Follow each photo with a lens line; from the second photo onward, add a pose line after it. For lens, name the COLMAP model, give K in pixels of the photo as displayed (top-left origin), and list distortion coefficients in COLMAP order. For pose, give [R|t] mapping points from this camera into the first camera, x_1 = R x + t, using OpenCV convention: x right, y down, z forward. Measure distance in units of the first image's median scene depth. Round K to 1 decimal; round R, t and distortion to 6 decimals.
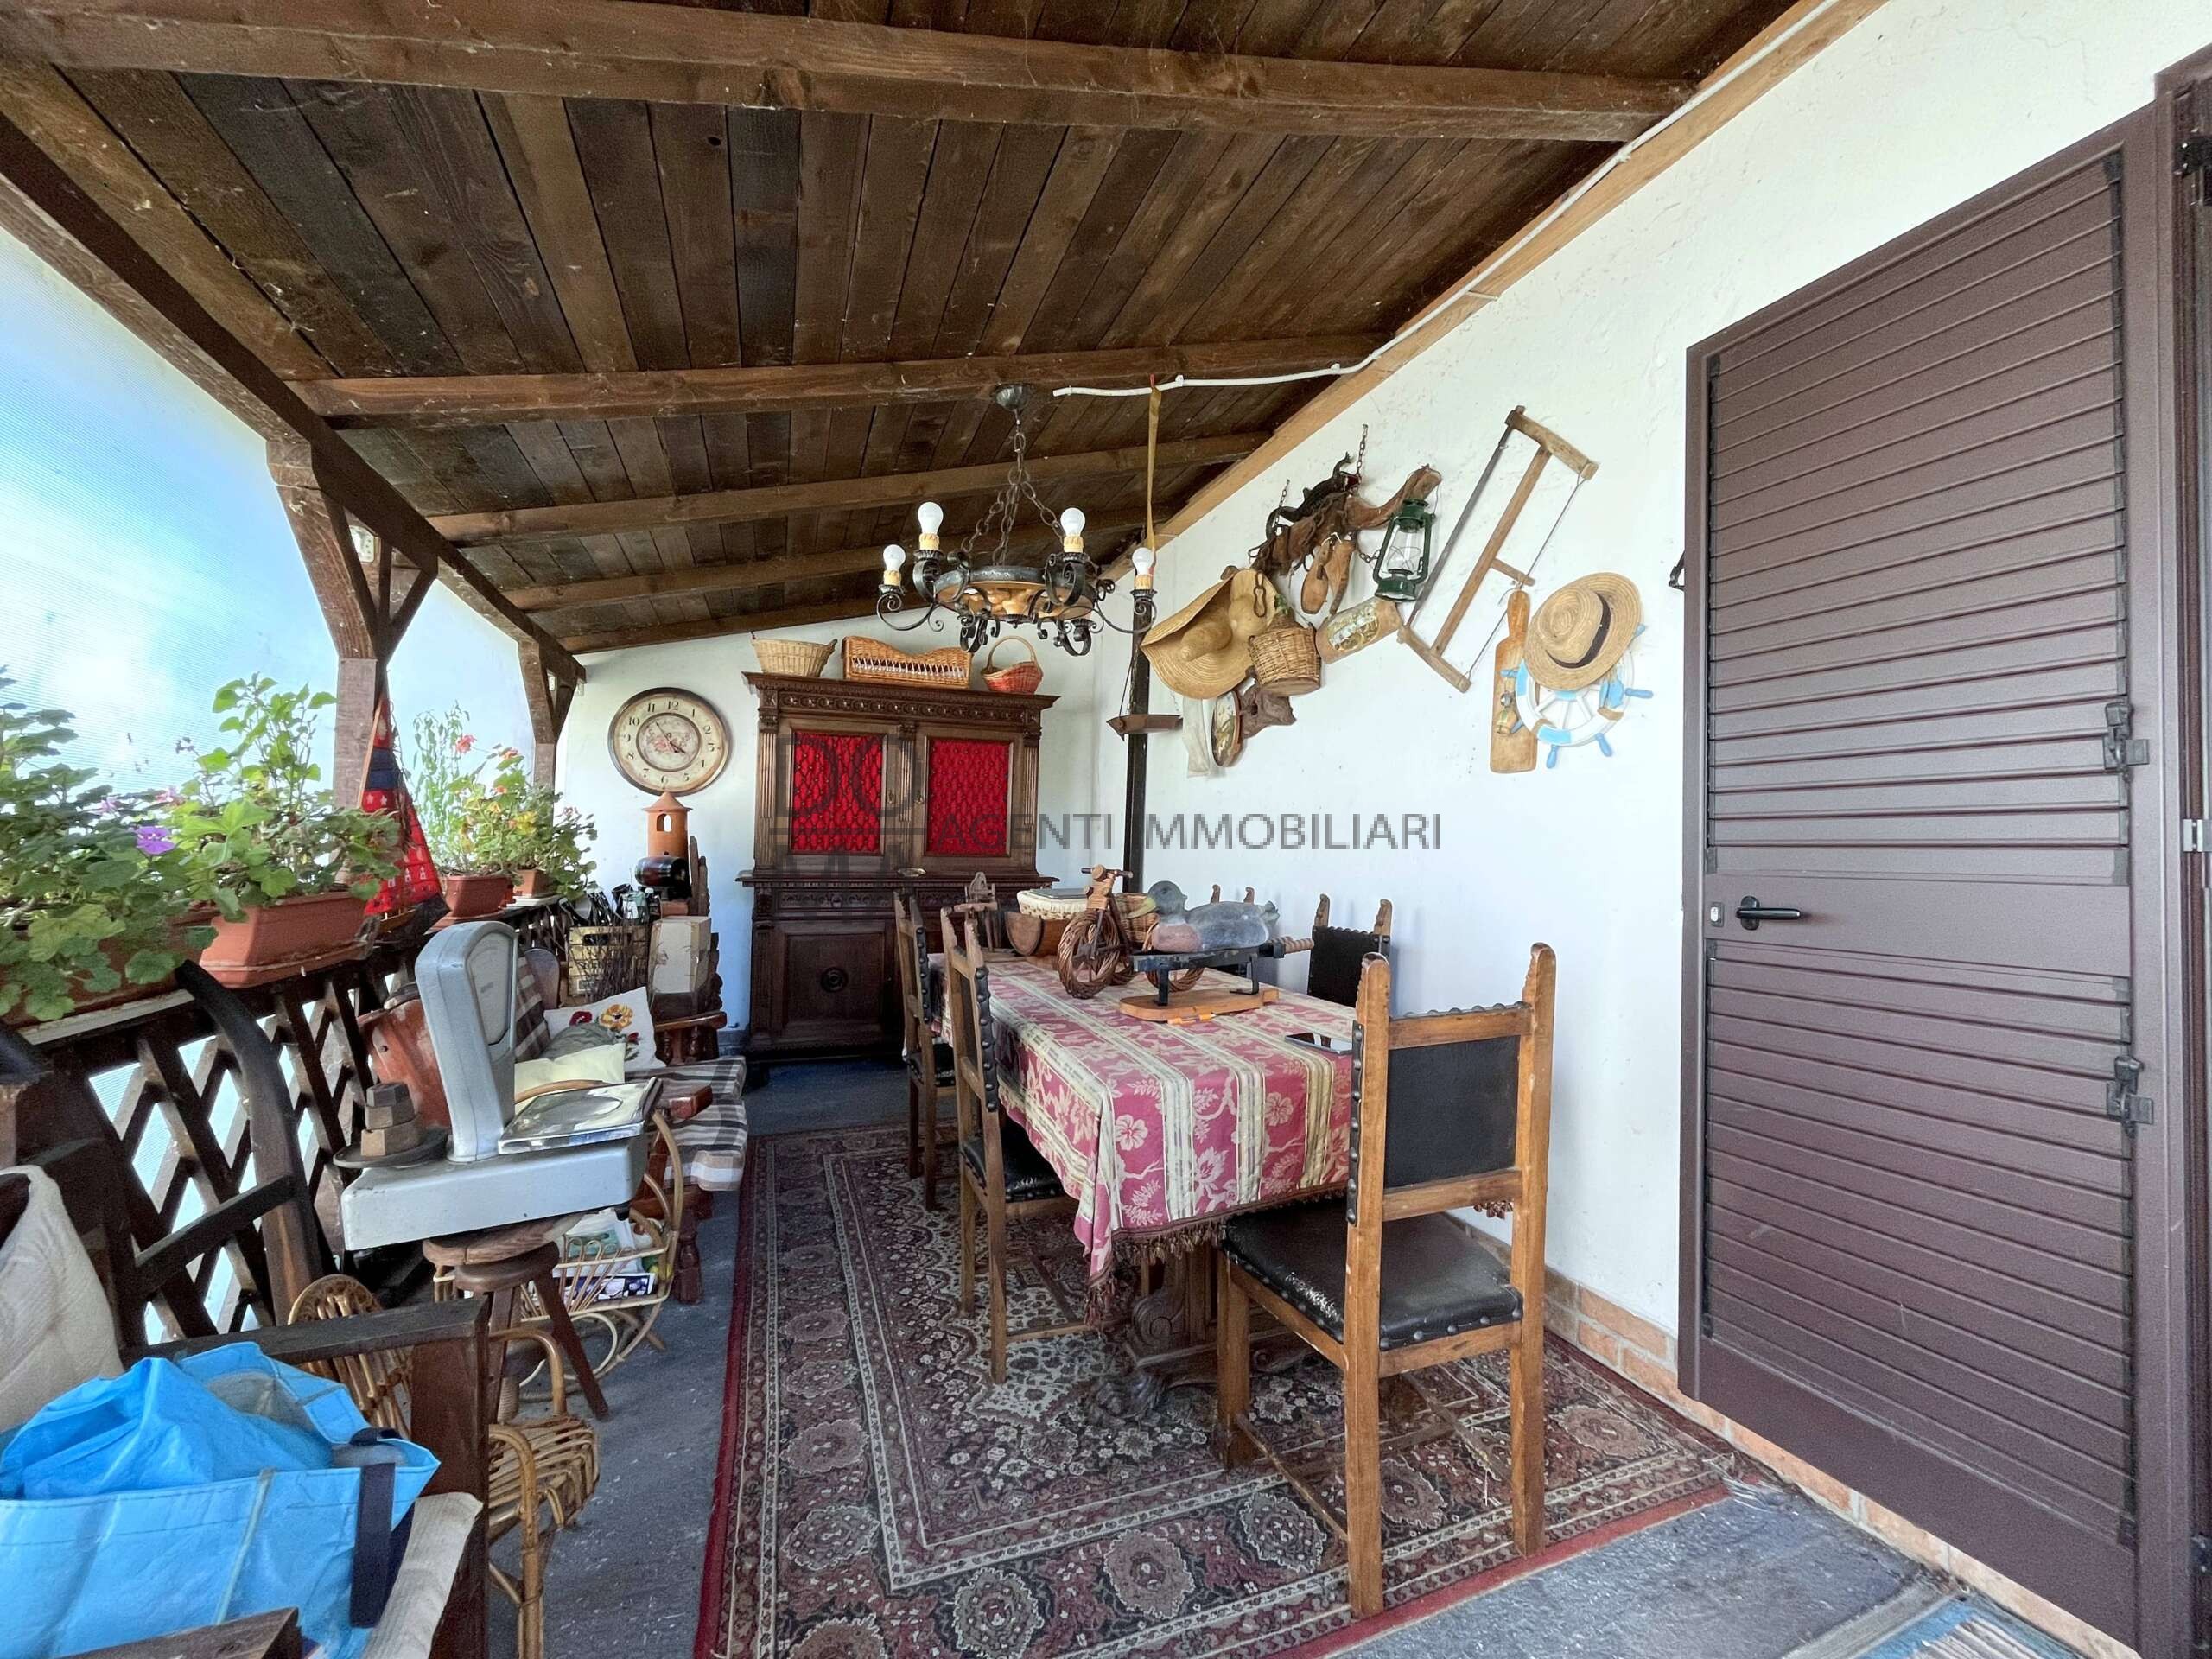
lens RADIAL K [[902.4, 0, 1104.0], [0, 902.4, 824.4], [0, 0, 1]] dist [-0.001613, -0.000116]
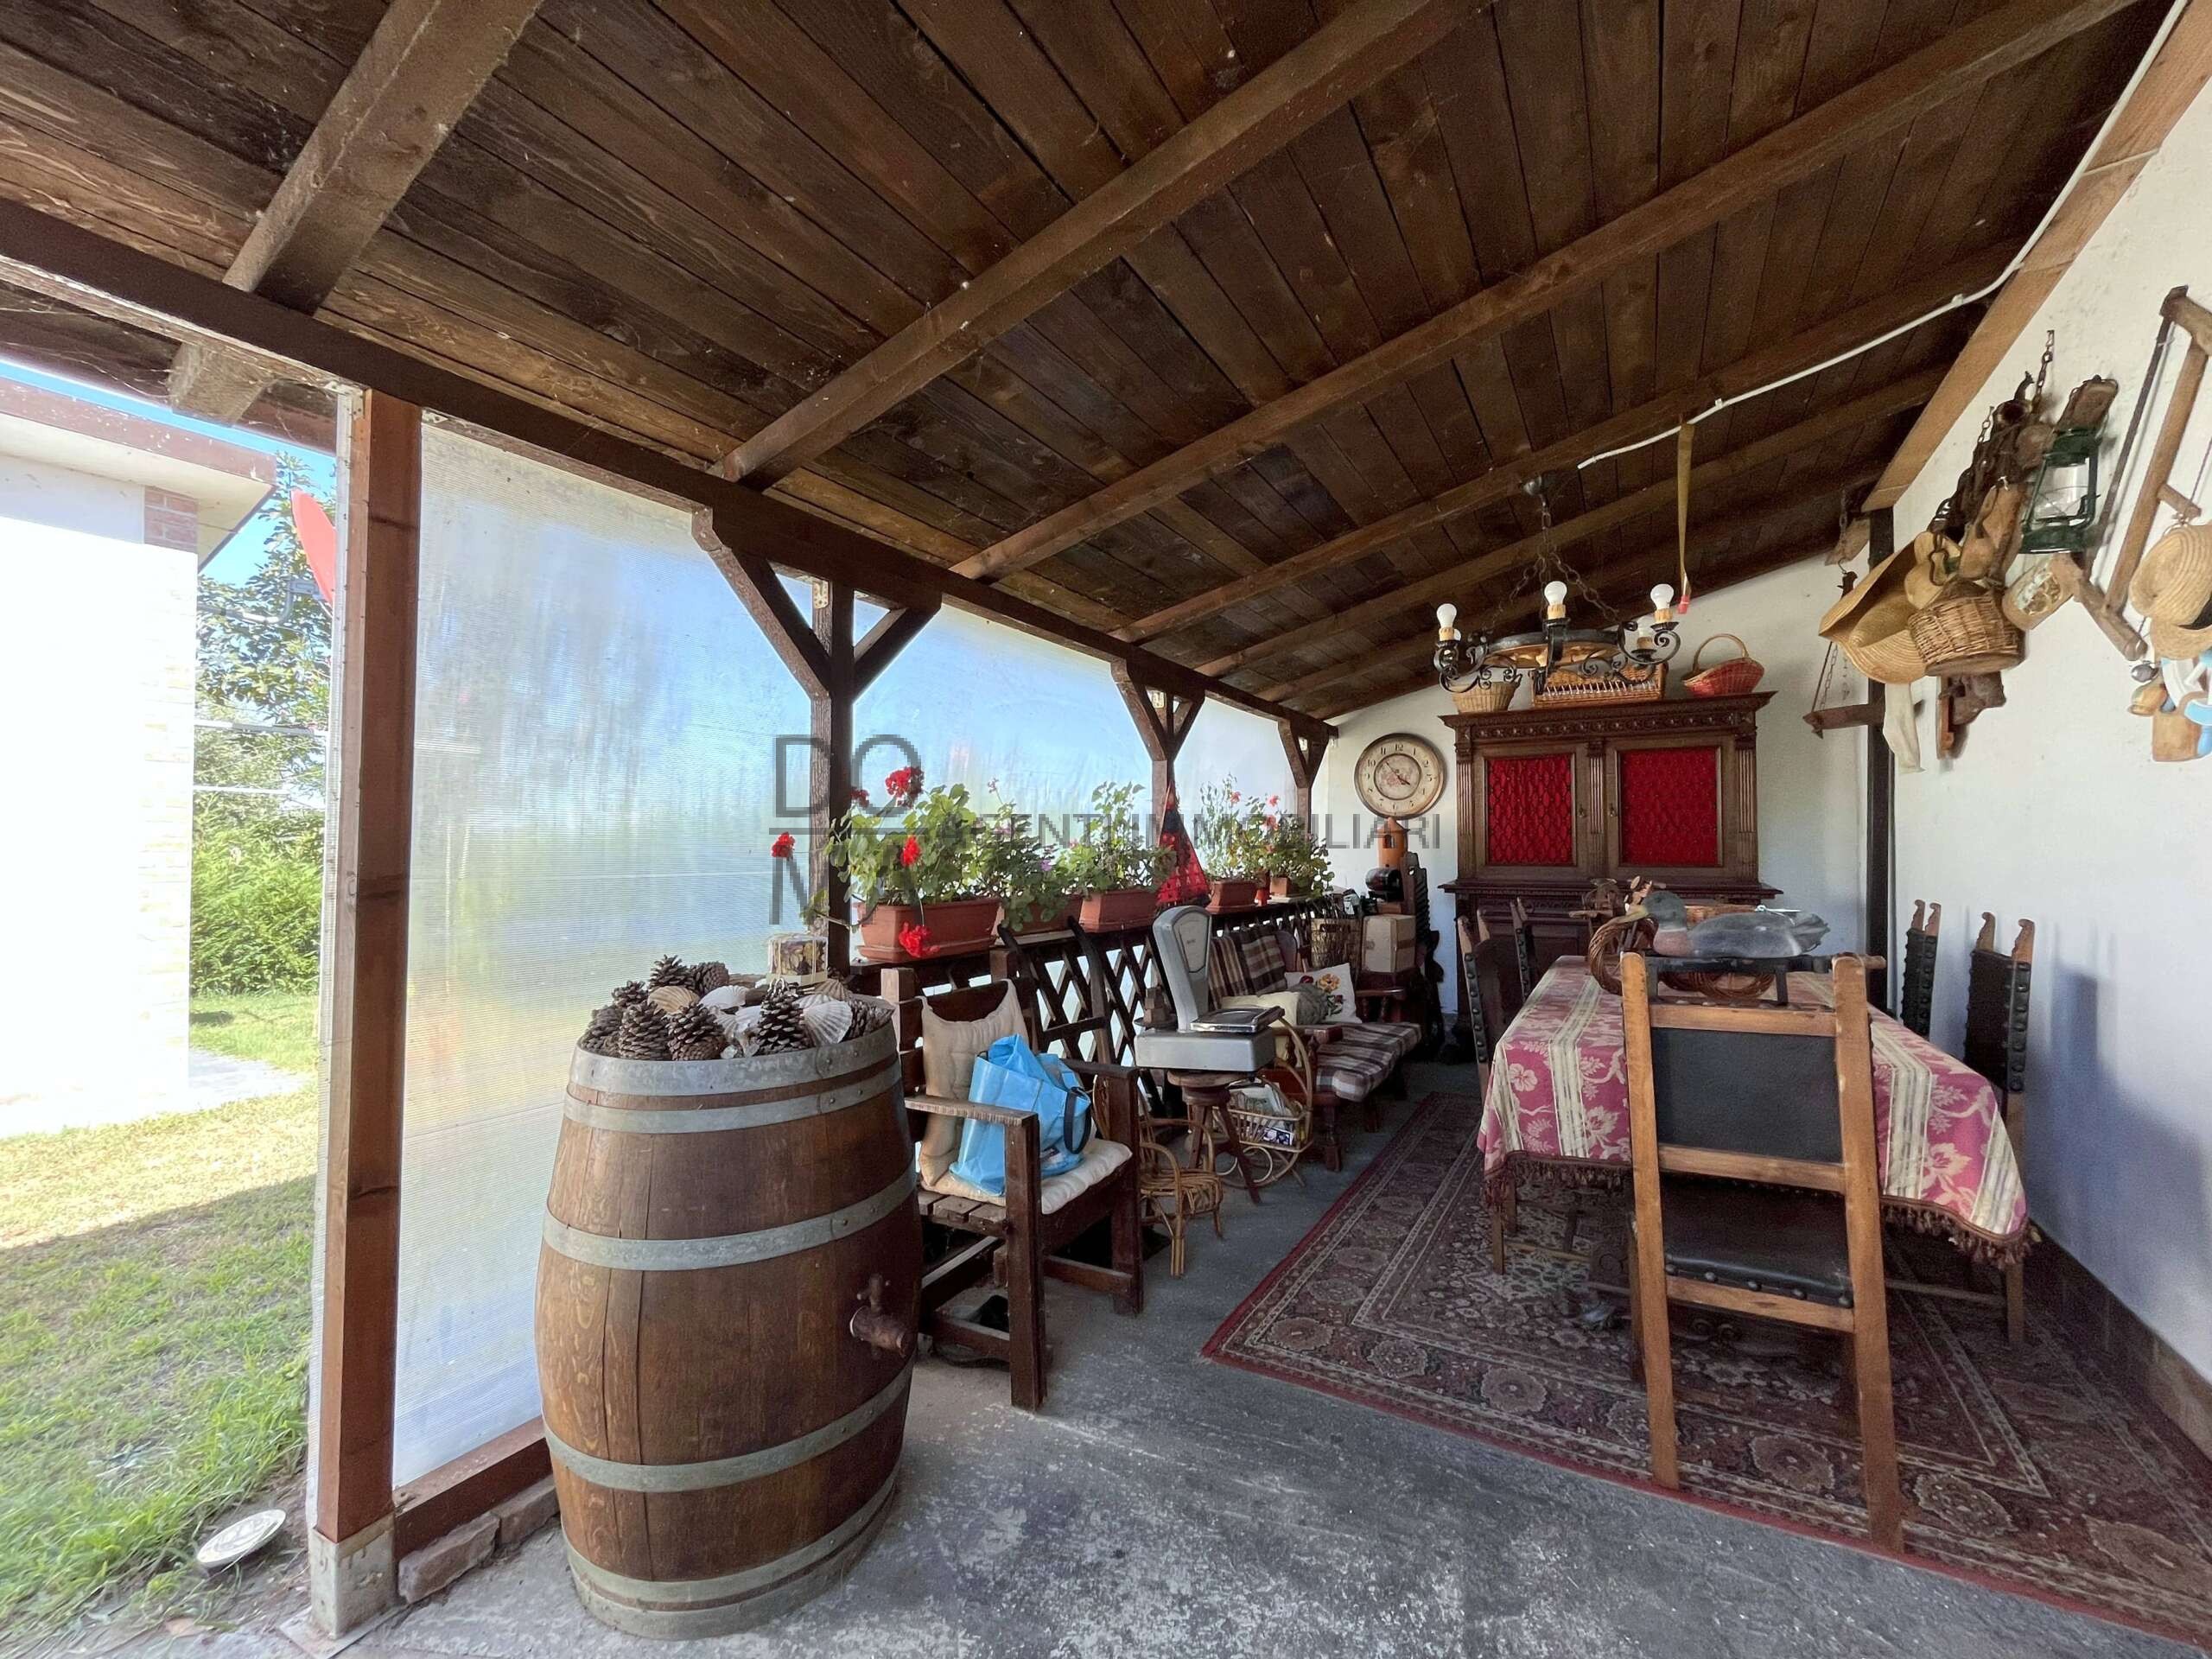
lens RADIAL K [[902.4, 0, 1103.4], [0, 902.4, 826.3], [0, 0, 1]] dist [-0.001613, -0.000116]
pose [[0.625151, -0.037918, -0.779583, 0.477033], [0.032187, 0.999222, -0.022790, -0.013303], [0.779840, -0.010845, 0.625885, -0.213538]]
